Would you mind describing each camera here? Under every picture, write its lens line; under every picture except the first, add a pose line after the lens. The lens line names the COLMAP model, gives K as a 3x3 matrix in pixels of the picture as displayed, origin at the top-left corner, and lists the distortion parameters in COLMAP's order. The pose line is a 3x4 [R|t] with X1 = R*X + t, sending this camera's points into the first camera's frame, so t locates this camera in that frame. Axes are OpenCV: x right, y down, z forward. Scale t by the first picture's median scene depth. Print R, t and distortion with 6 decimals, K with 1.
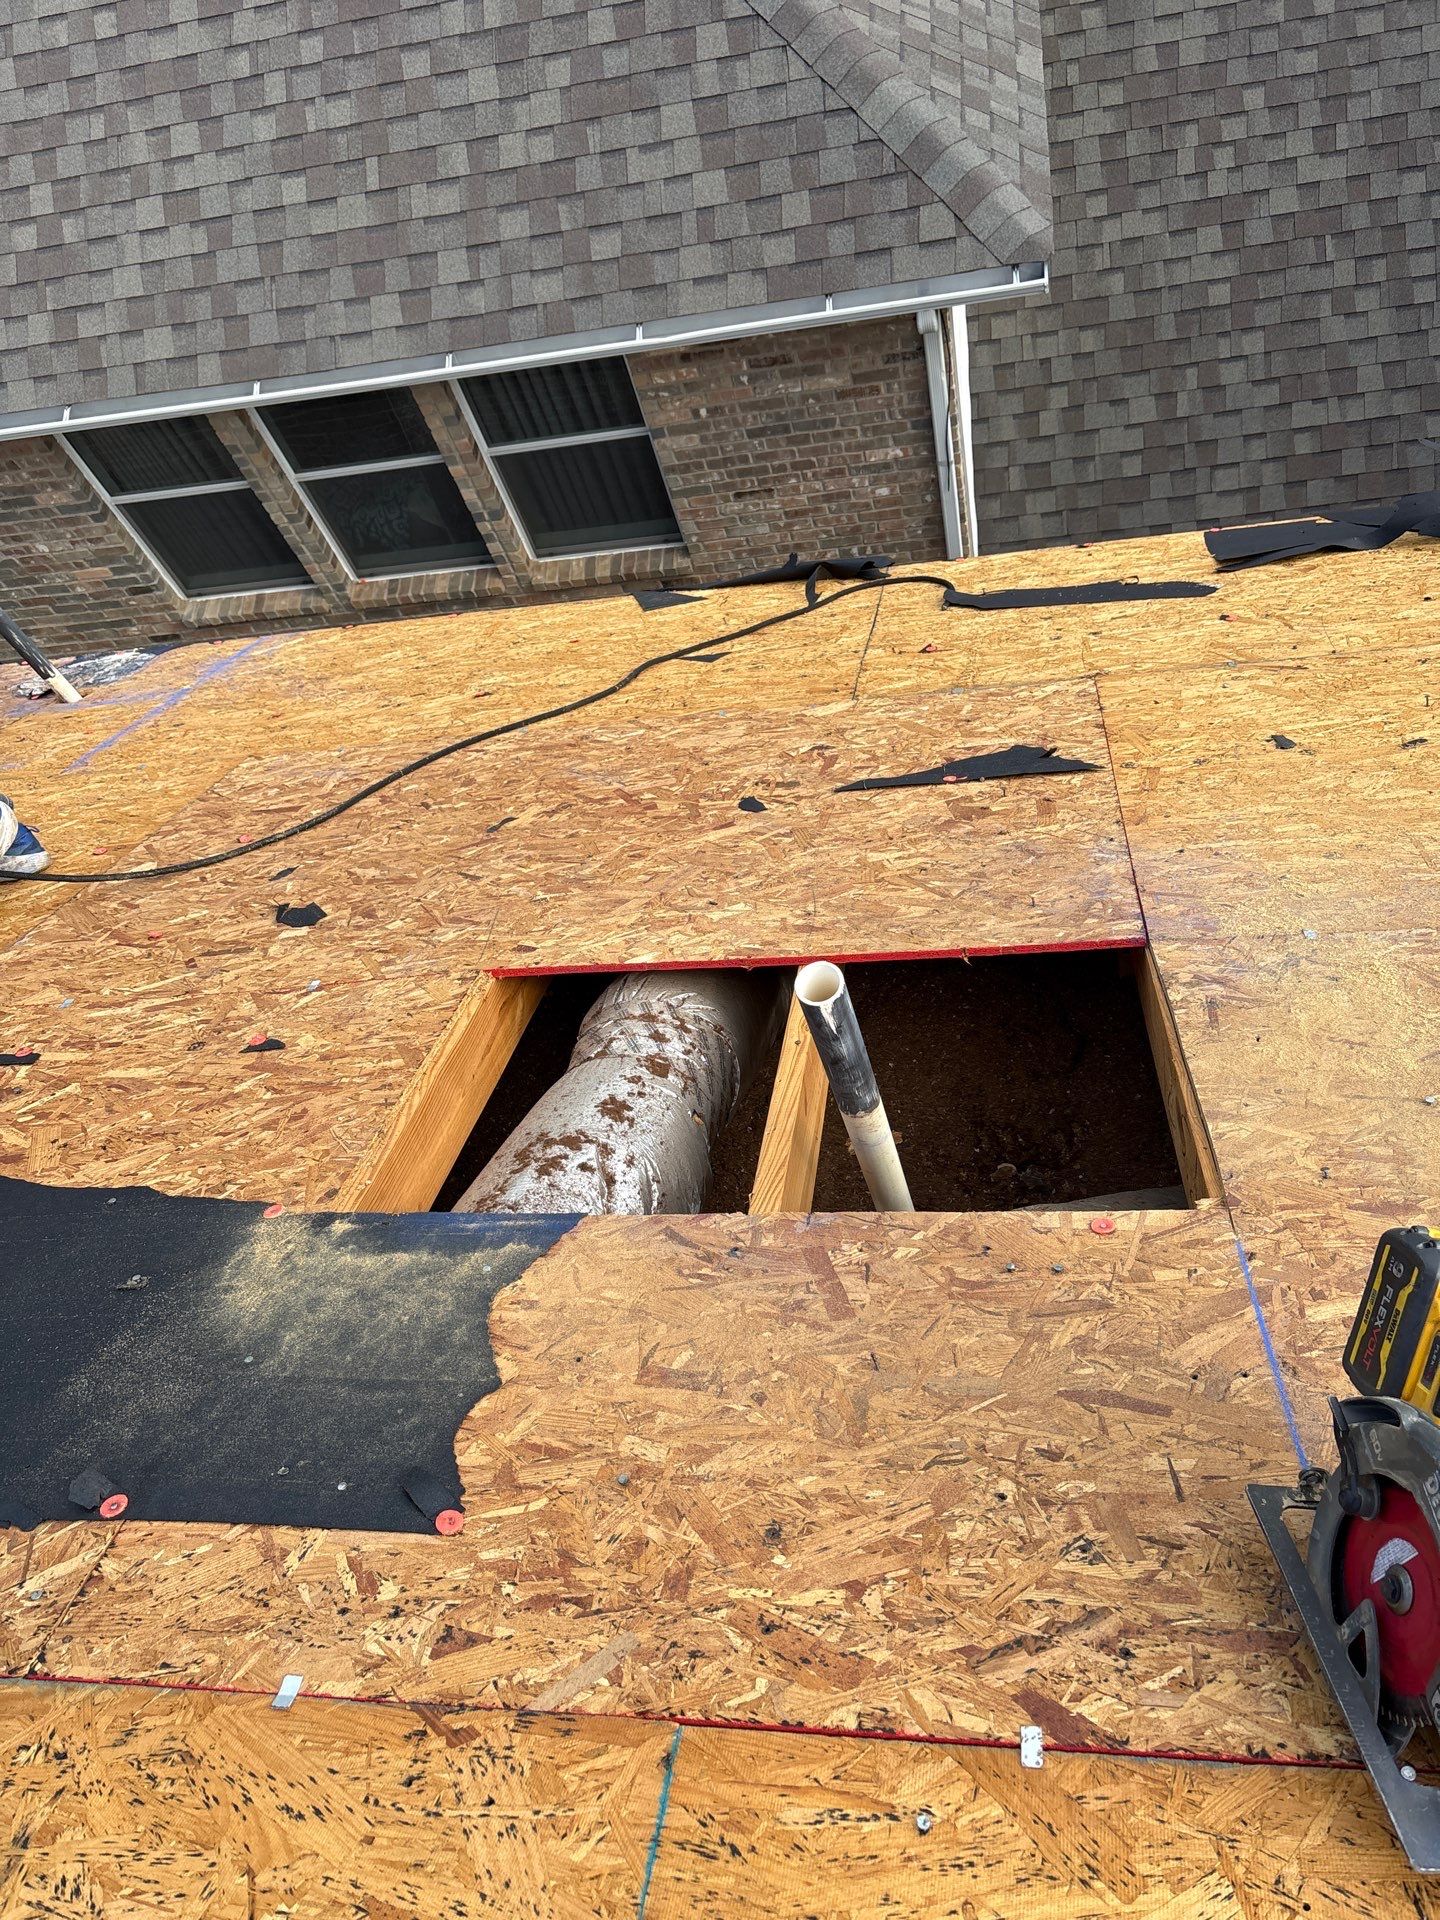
lens RADIAL K [[1474.9, 0, 710.3], [0, 1474.9, 962.7], [0, 0, 1]] dist [0.034809, -0.041568]
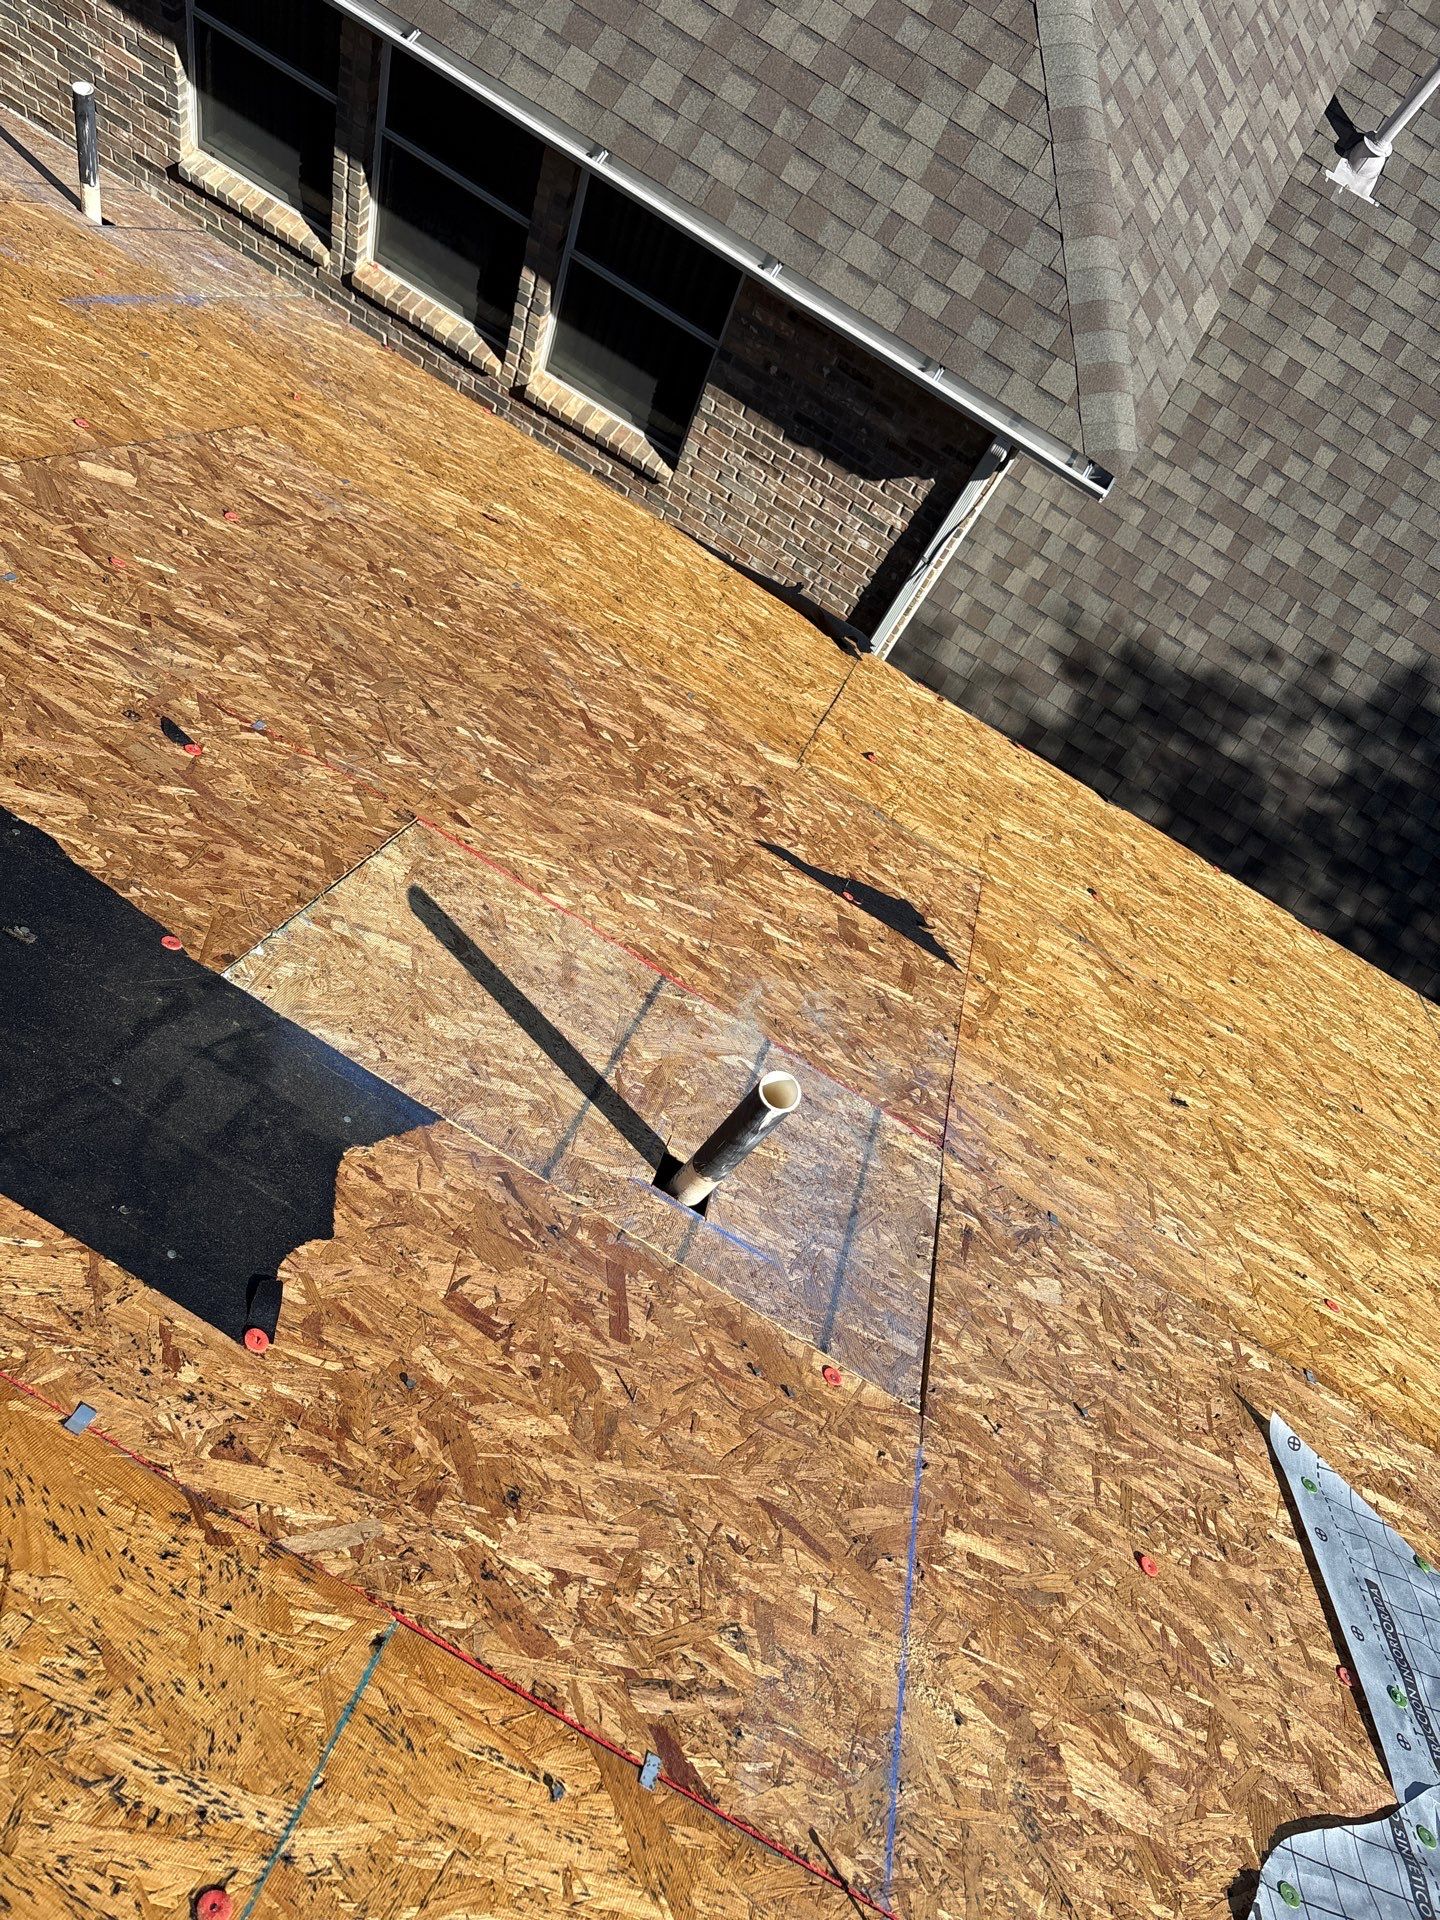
lens RADIAL K [[1474.9, 0, 725.9], [0, 1474.9, 970.8], [0, 0, 1]] dist [0.034809, -0.041568]
pose [[0.792622, 0.555720, 0.250851, -0.296260], [-0.570644, 0.821045, -0.015813, -0.020717], [-0.214748, -0.130613, 0.967896, -0.078712]]
